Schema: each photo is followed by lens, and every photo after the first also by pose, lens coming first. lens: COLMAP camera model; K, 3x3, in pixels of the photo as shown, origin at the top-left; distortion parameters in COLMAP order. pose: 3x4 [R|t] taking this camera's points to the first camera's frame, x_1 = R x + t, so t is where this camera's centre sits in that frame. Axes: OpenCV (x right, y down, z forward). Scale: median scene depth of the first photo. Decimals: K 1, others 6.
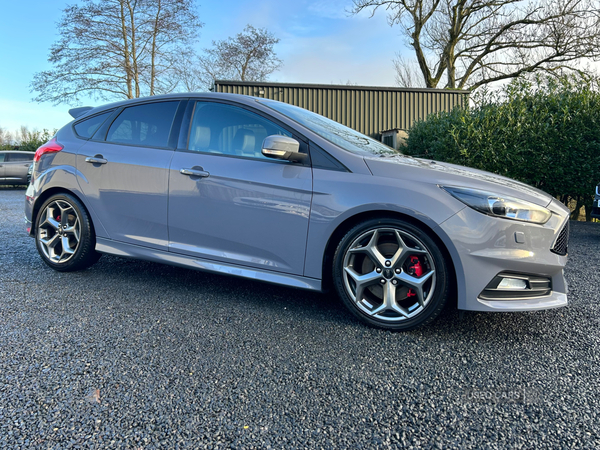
lens RADIAL K [[481.7, 0, 299.2], [0, 481.7, 161.2], [0, 0, 1]] dist [0.024856, -0.011633]
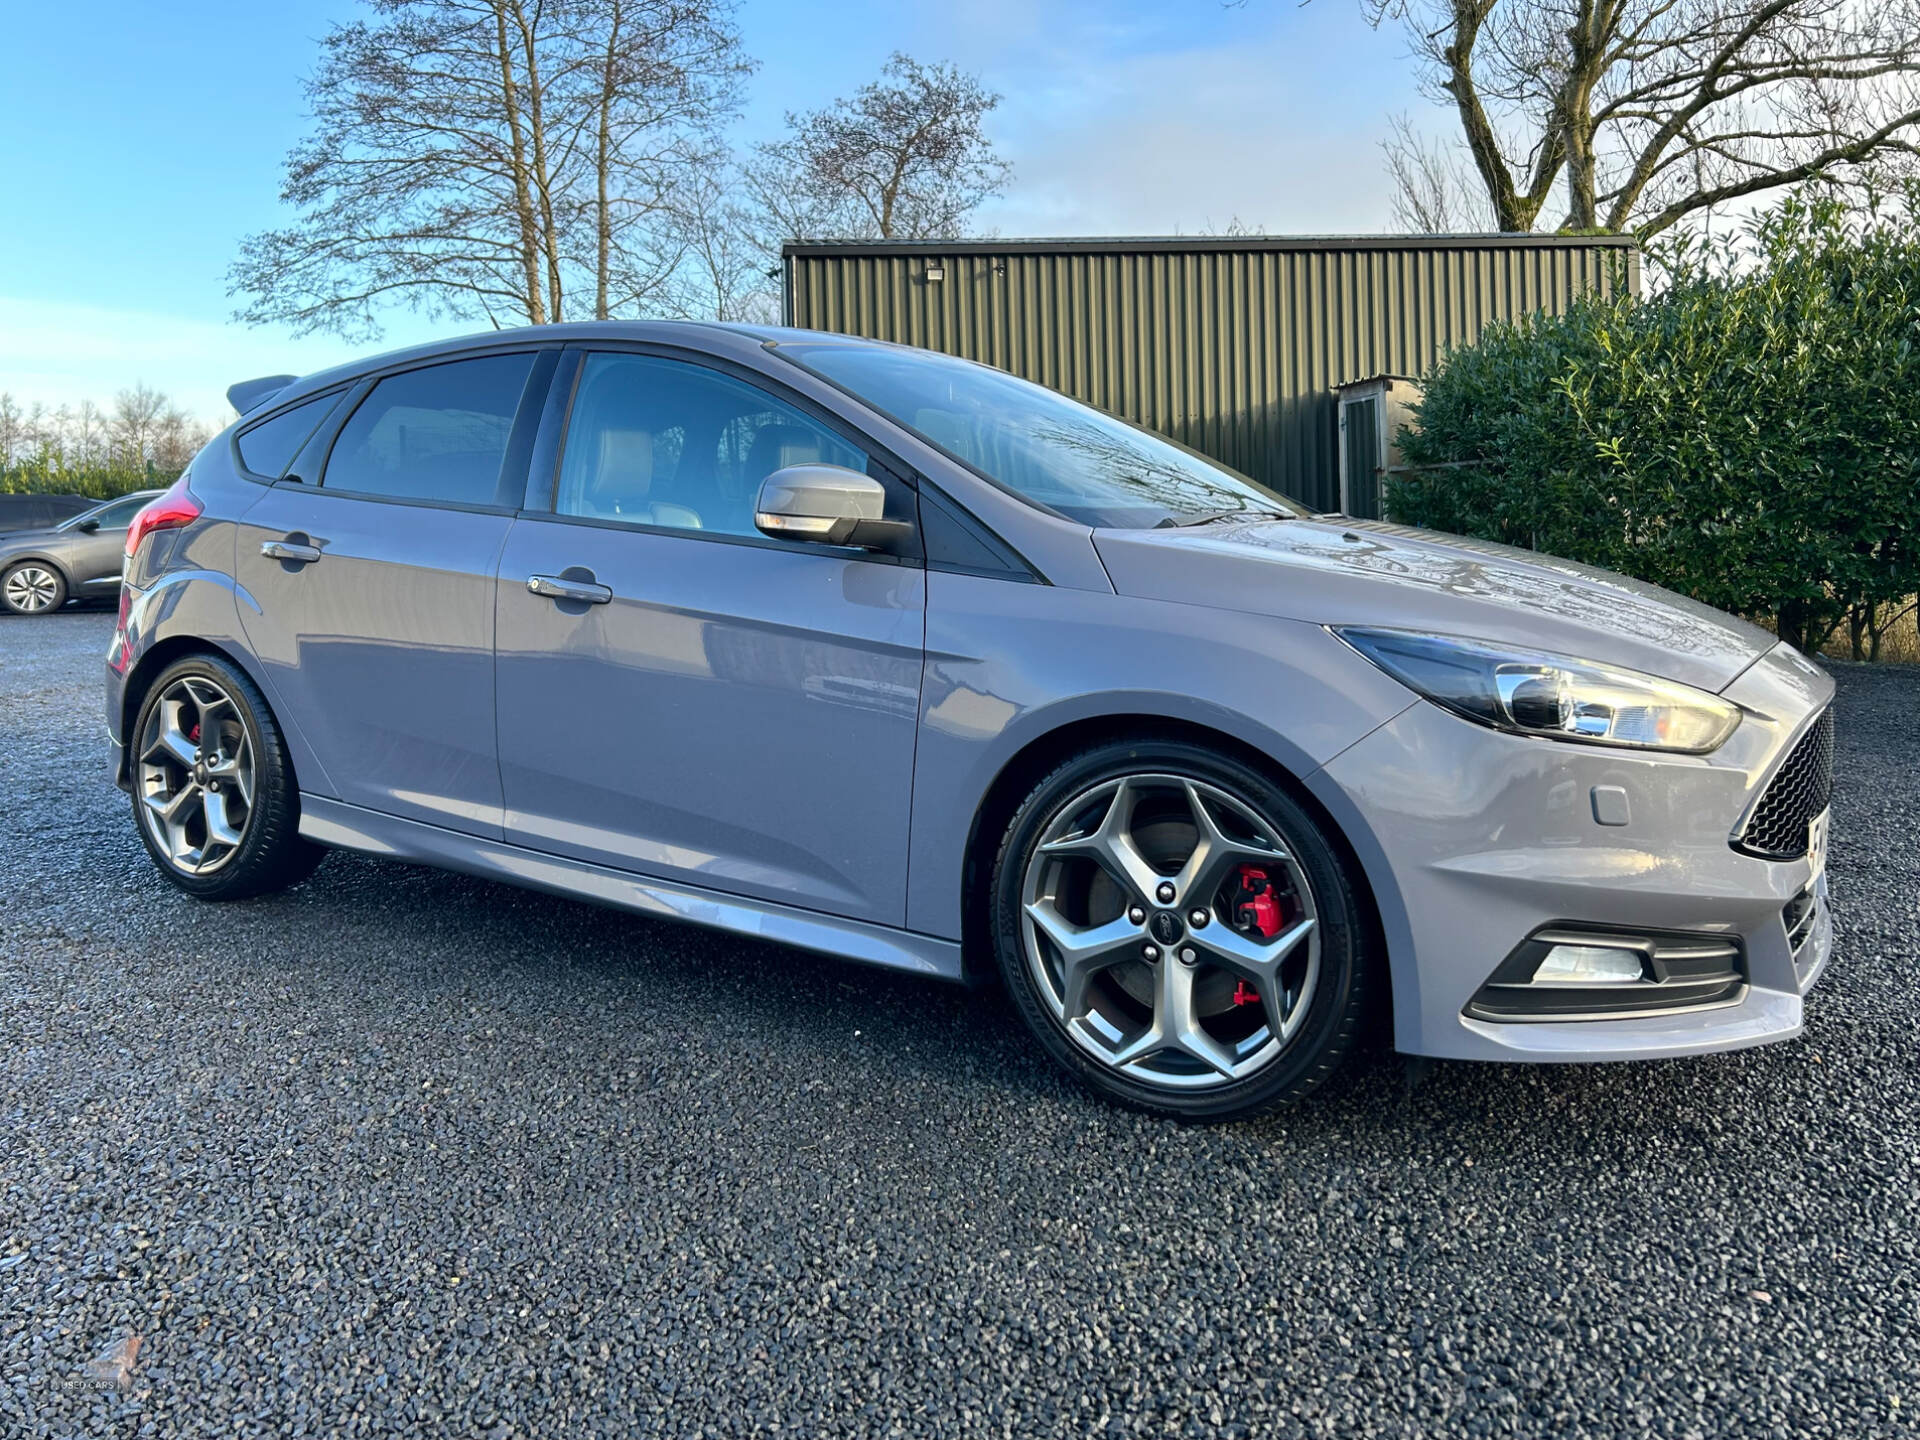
lens RADIAL K [[1554.2, 0, 954.2], [0, 1554.2, 521.4], [0, 0, 1]] dist [0.024689, -0.012645]
pose [[0.994681, -0.029760, -0.098609, 0.110952], [0.032109, 0.999235, 0.022325, -0.029578], [0.097870, -0.025373, 0.994876, 0.030001]]
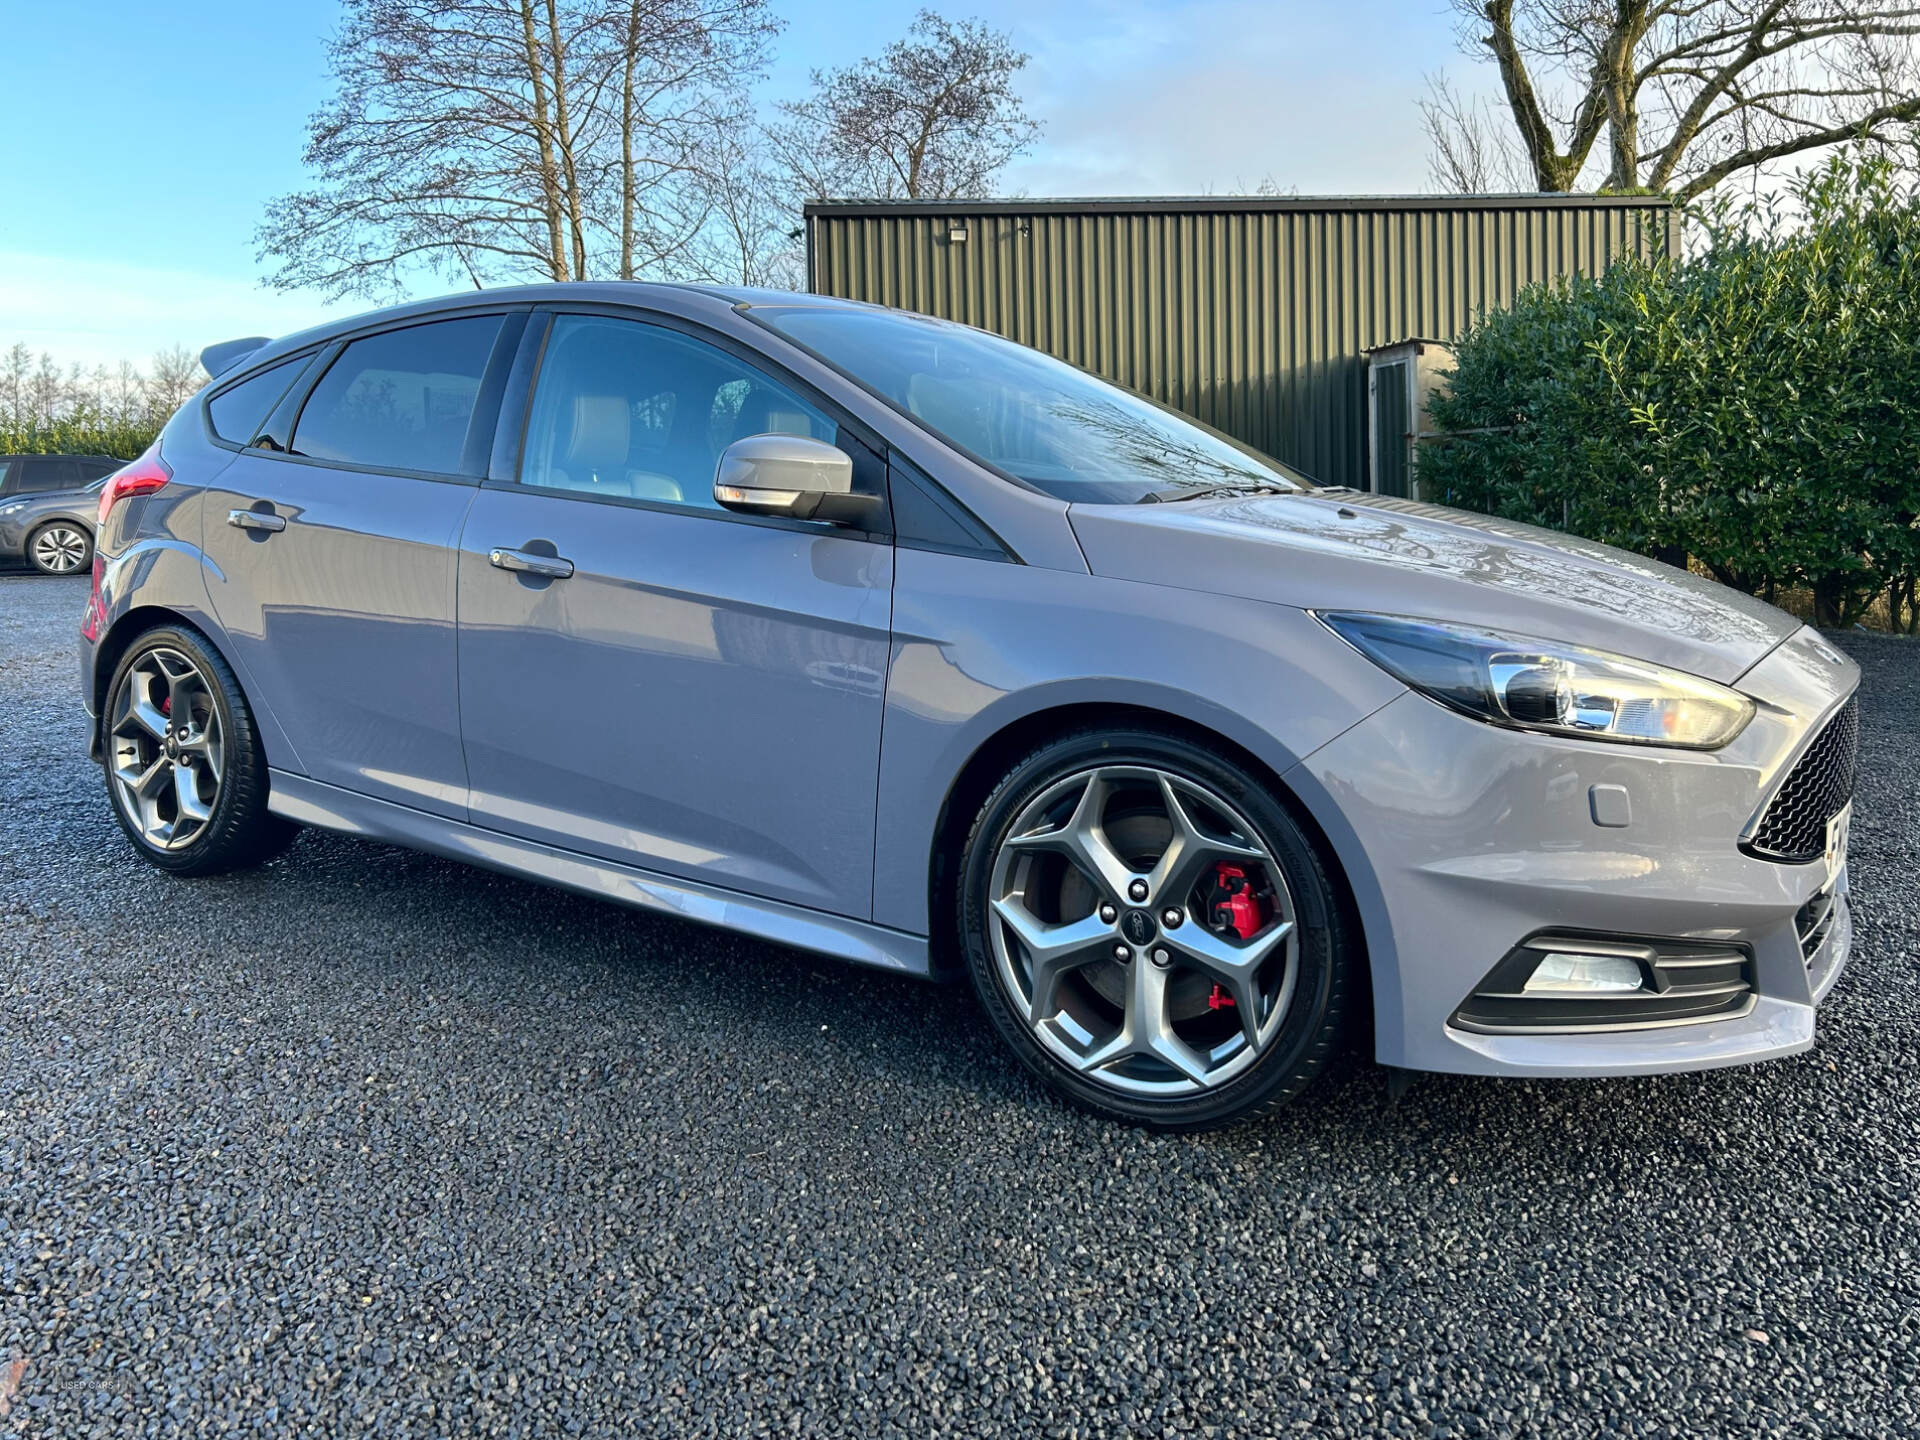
lens RADIAL K [[1553.8, 0, 958.3], [0, 1553.8, 529.7], [0, 0, 1]] dist [0.023888, -0.014145]
pose [[0.992668, -0.022243, -0.118810, 0.136880], [0.028488, 0.998286, 0.051127, -0.033322], [0.117469, -0.054137, 0.991600, 0.072971]]
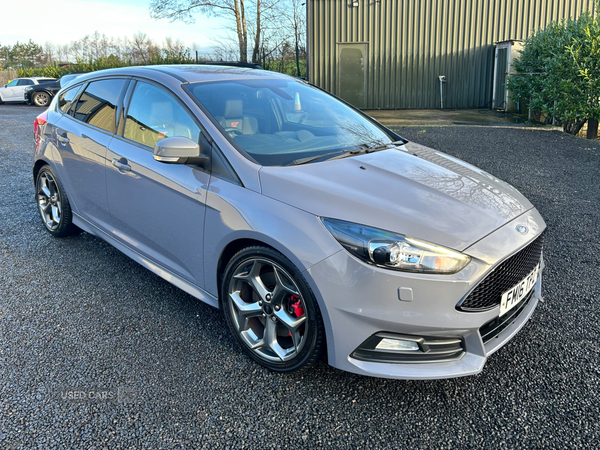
lens RADIAL K [[481.7, 0, 299.2], [0, 481.7, 161.2], [0, 0, 1]] dist [0.024856, -0.011633]
pose [[0.960101, 0.034412, -0.277530, 0.337023], [0.022628, 0.979587, 0.199744, -0.145859], [0.278738, -0.198054, 0.939723, 0.171626]]
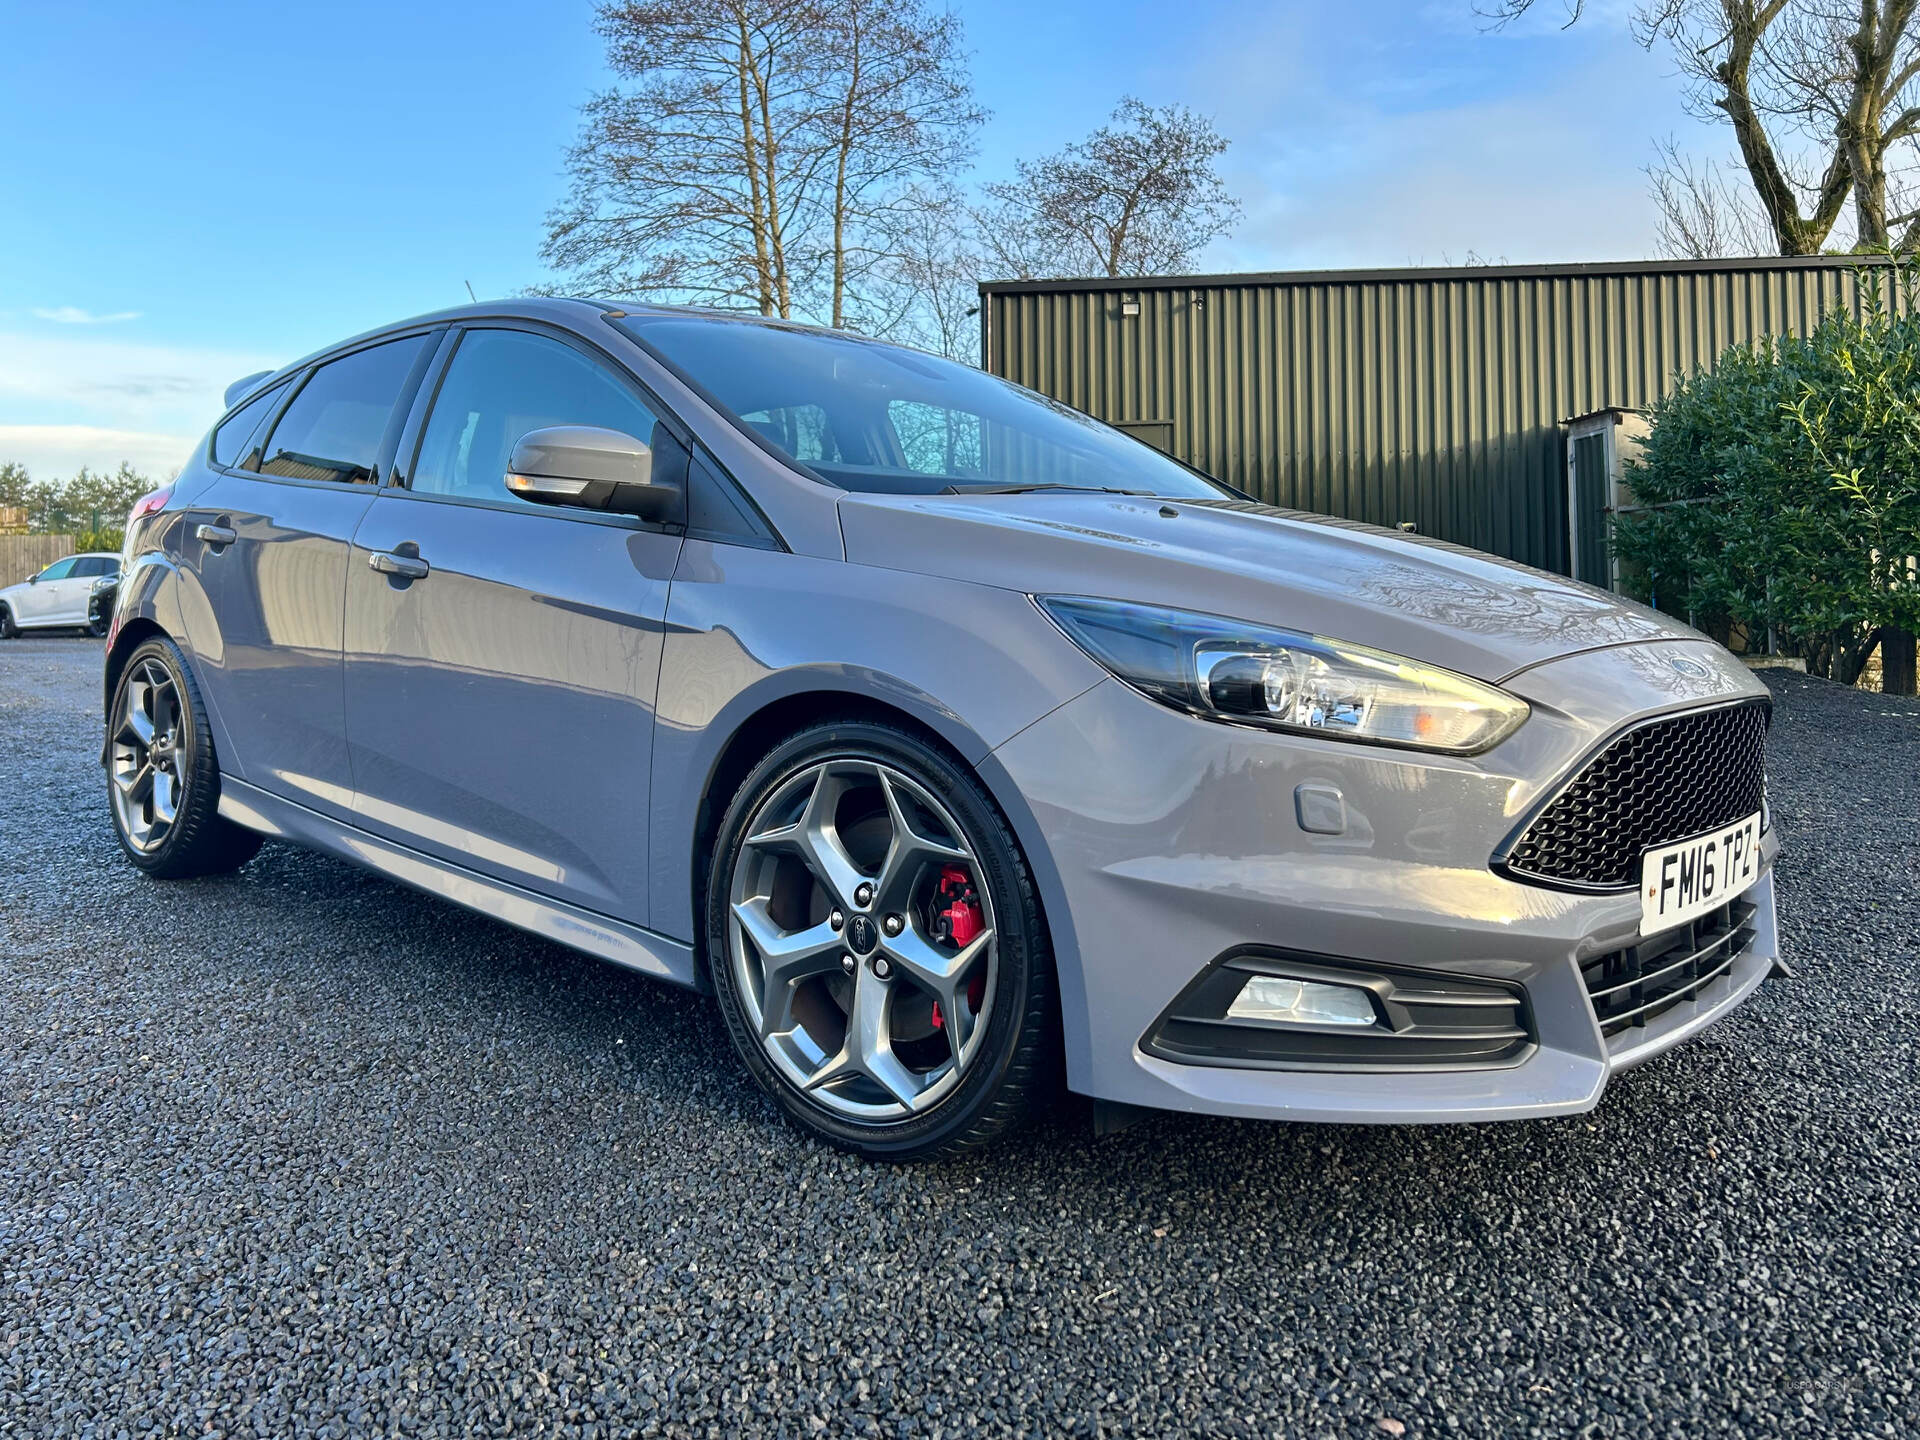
lens RADIAL K [[1541.6, 0, 957.3], [0, 1541.6, 515.8], [0, 0, 1]] dist [0.024856, -0.011633]
pose [[0.960022, -0.025907, -0.278723, 0.336529], [0.021126, 0.999574, -0.020146, 0.016947], [0.279126, 0.013453, 0.960160, 0.146823]]
